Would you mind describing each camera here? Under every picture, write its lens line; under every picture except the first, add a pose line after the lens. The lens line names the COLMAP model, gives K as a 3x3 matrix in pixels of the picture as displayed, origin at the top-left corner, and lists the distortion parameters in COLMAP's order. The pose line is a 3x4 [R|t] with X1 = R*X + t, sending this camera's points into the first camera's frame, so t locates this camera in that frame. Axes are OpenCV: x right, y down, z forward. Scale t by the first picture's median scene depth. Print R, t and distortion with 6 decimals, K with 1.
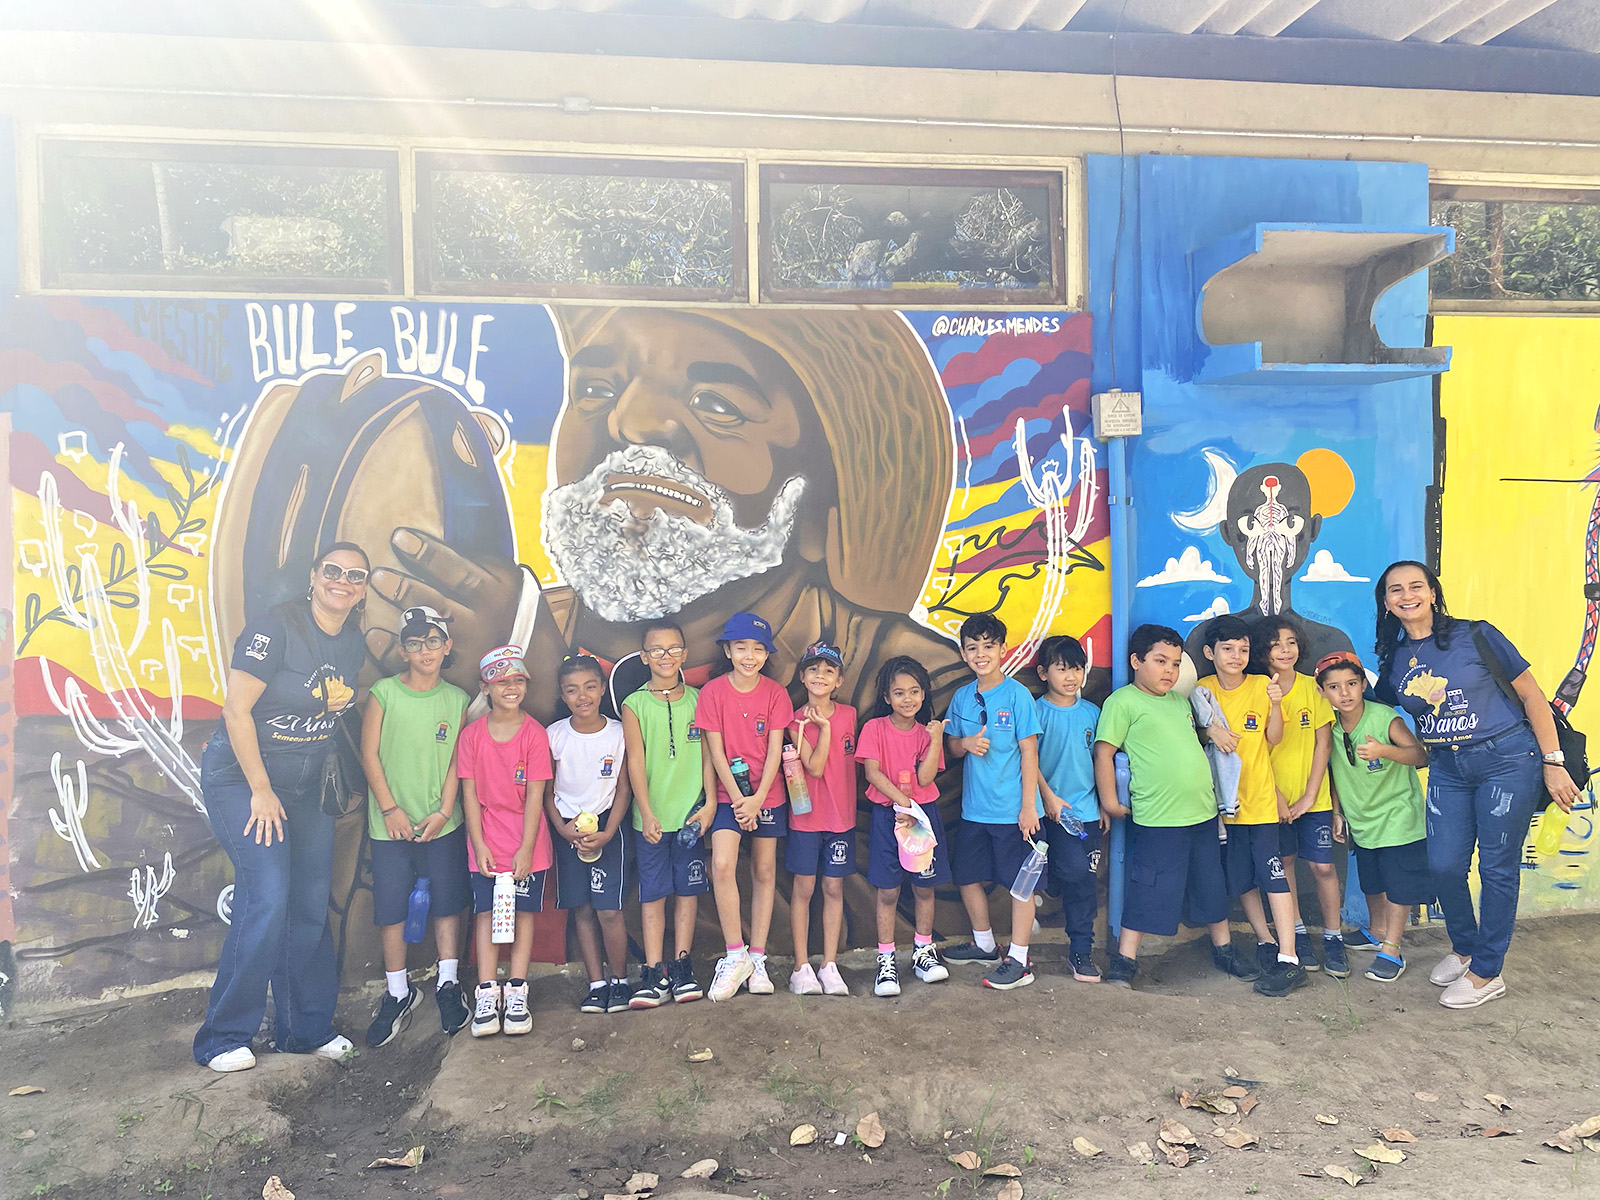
lens RADIAL K [[1258.3, 0, 807.0], [0, 1258.3, 608.5], [0, 0, 1]] dist [0.045914, -0.038635]
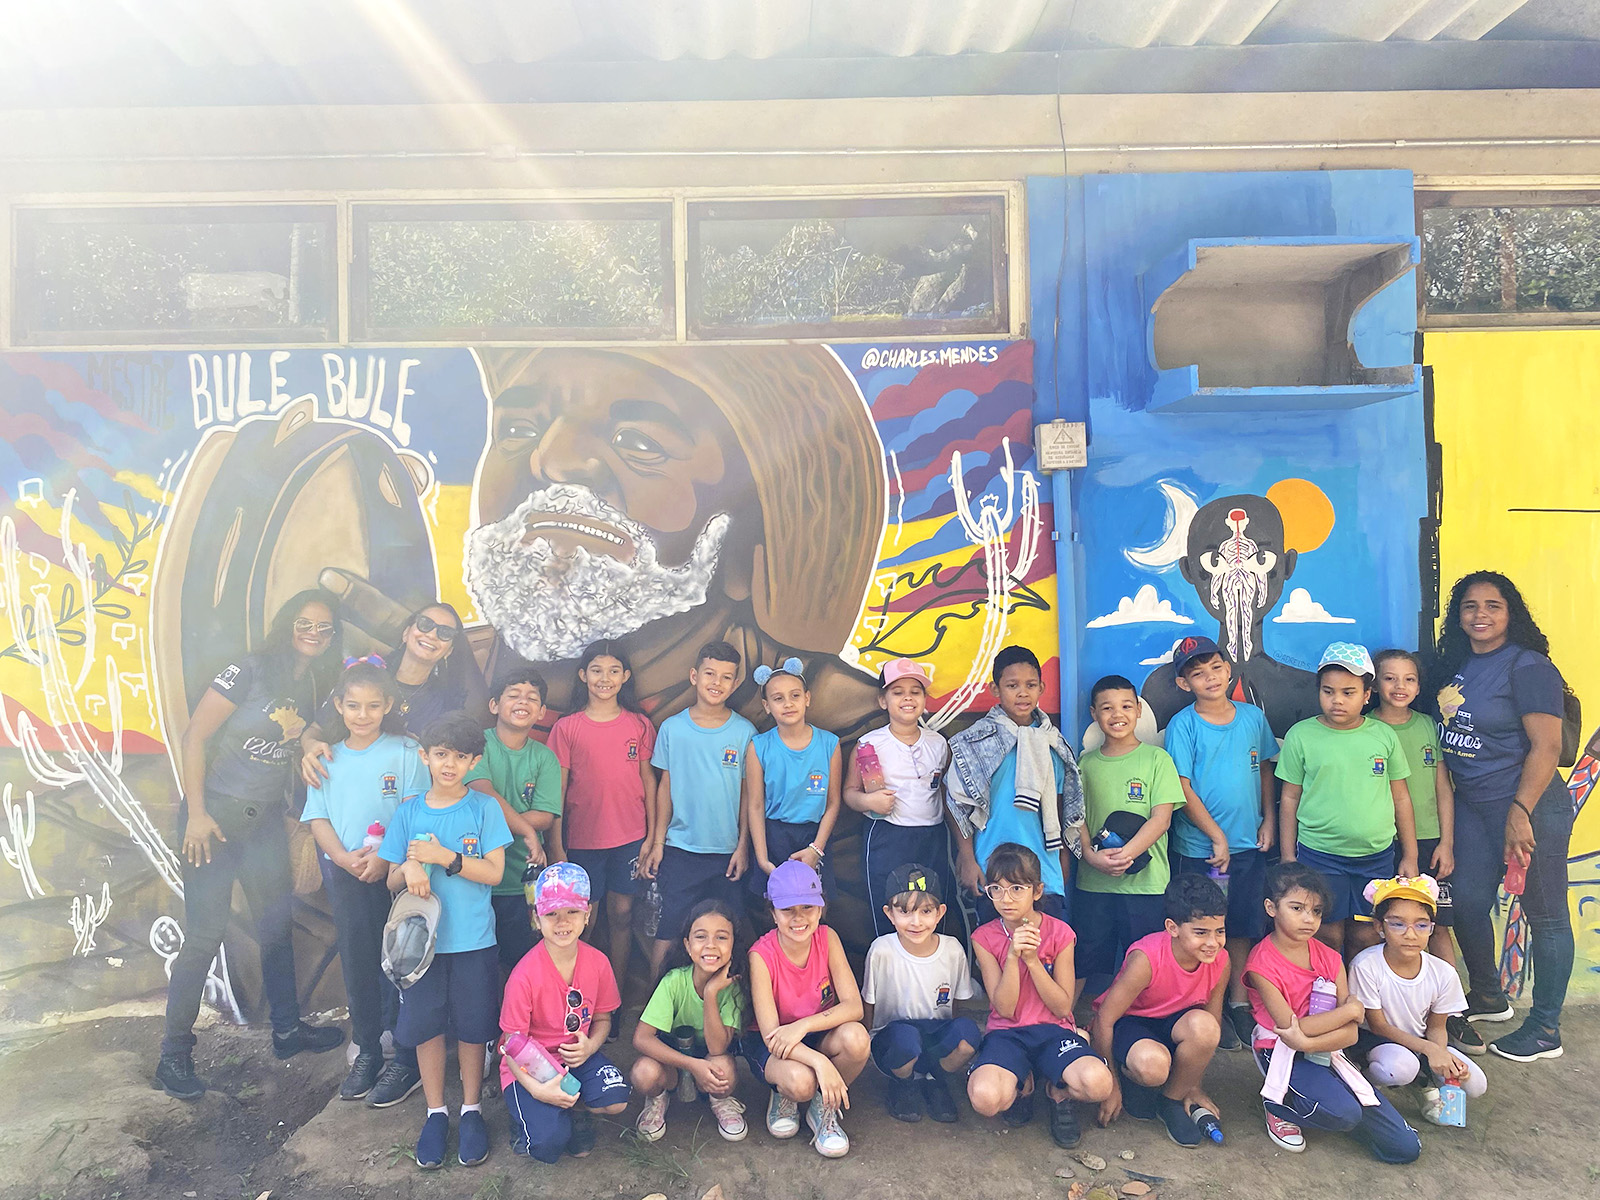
lens RADIAL K [[1258.3, 0, 776.9], [0, 1258.3, 589.6], [0, 0, 1]] dist [0.045914, -0.038635]
pose [[0.989794, -0.001438, -0.142497, 0.174679], [-0.005246, 0.998904, -0.046518, -0.000632], [0.142408, 0.046791, 0.988701, 0.040764]]
